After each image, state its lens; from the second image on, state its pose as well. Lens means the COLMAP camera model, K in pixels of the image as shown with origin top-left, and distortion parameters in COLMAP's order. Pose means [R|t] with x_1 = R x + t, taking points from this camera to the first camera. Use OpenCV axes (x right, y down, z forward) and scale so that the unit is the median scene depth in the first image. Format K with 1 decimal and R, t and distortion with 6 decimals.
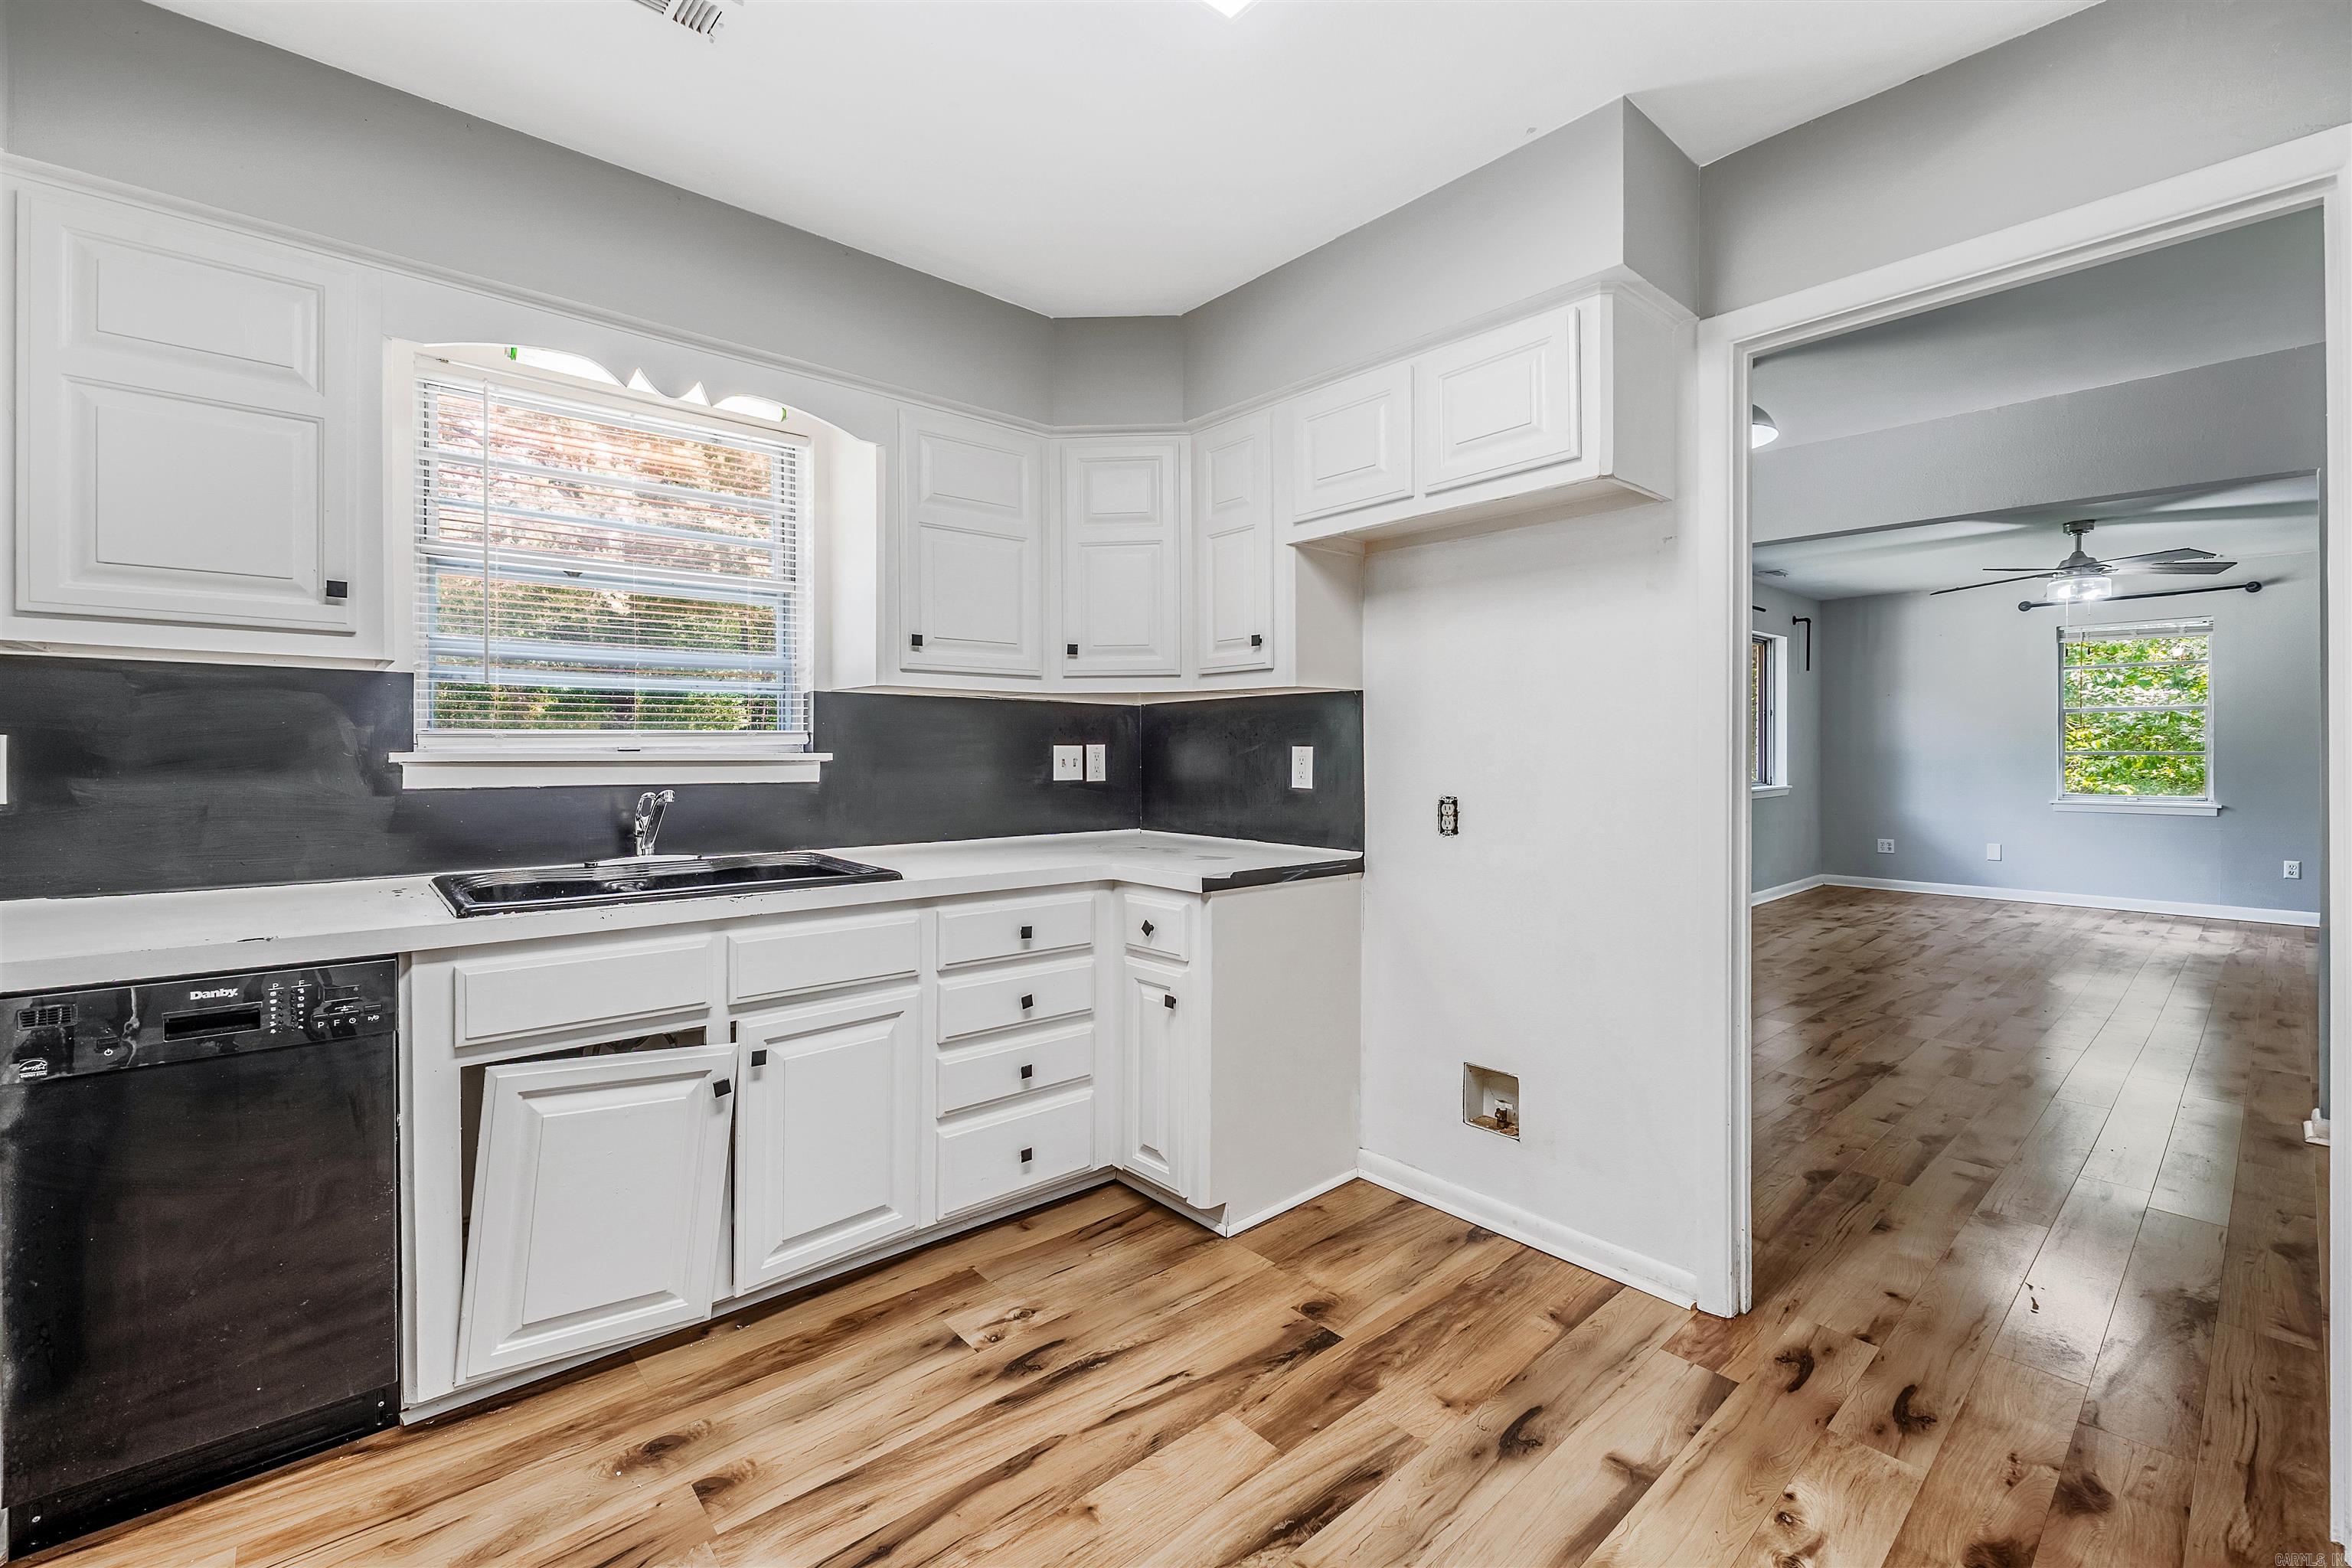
lens RADIAL K [[992.3, 0, 1181.5], [0, 992.3, 763.4], [0, 0, 1]] dist [-0.004643, -0.000890]
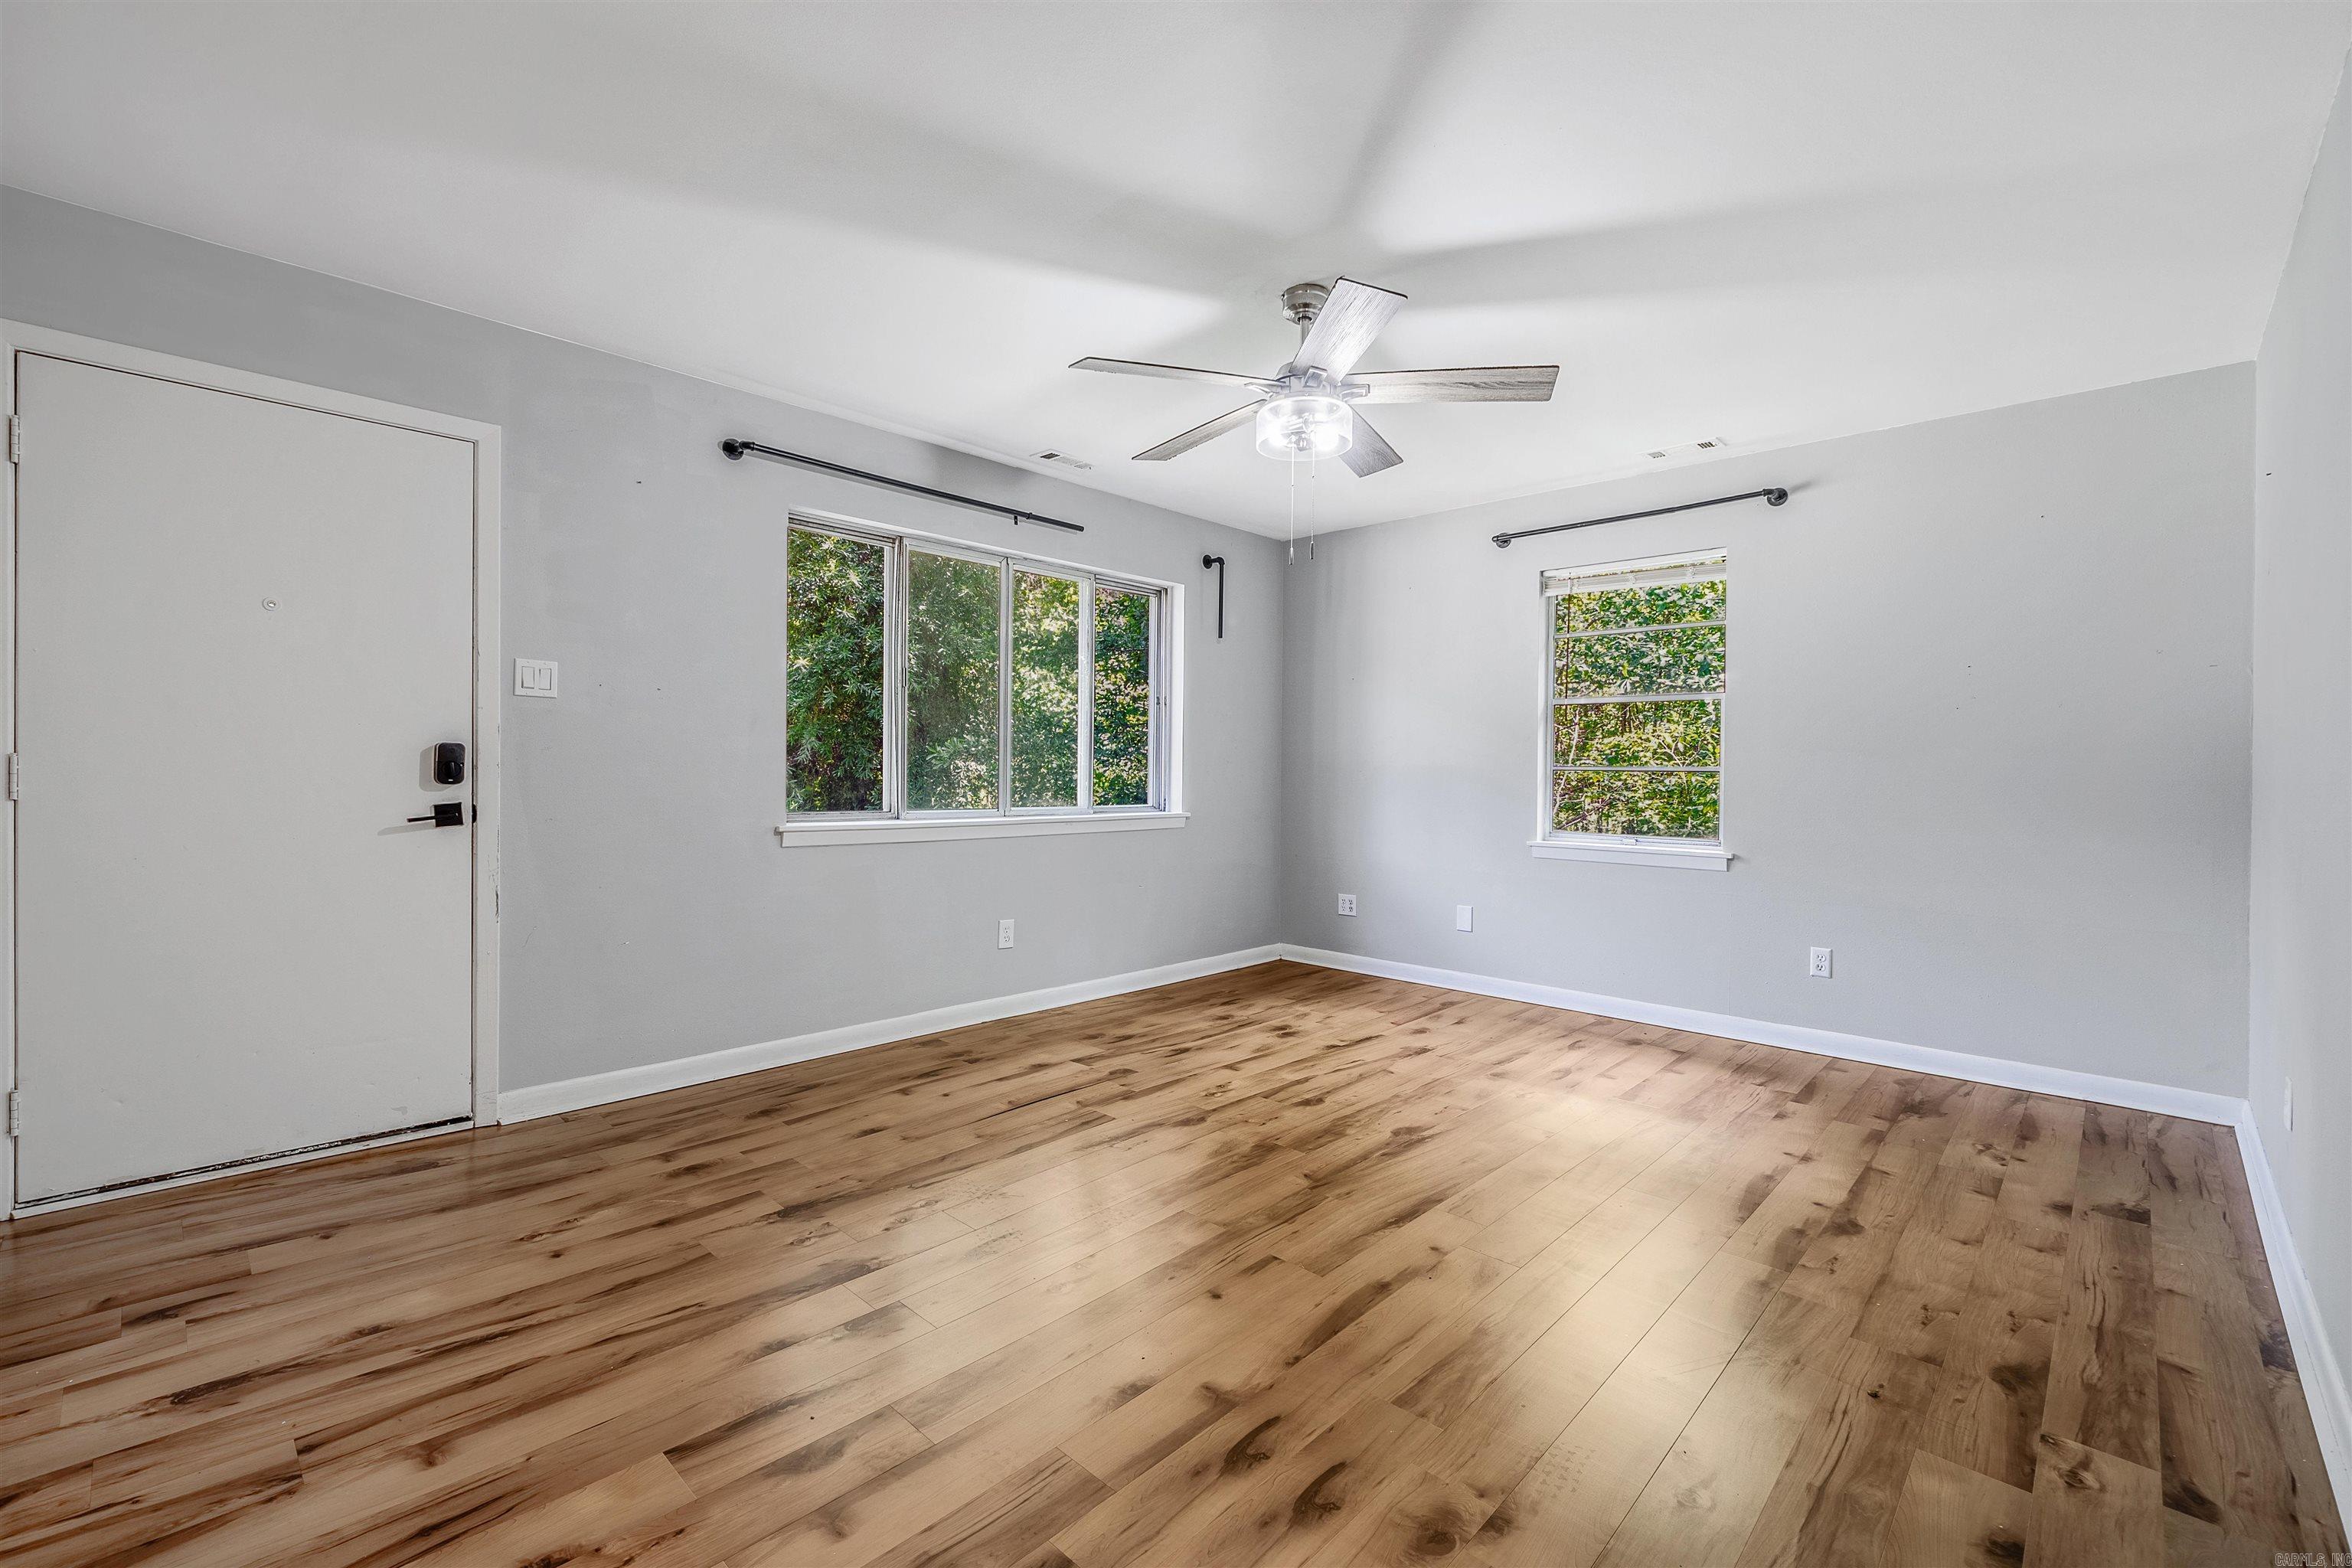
lens RADIAL K [[992.3, 0, 1158.3], [0, 992.3, 779.3], [0, 0, 1]] dist [-0.004643, -0.000890]
pose [[0.997433, 0.017601, 0.069404, 2.325351], [-0.017517, 0.999845, -0.001822, 0.012674], [-0.069425, 0.000601, 0.997587, 1.456908]]
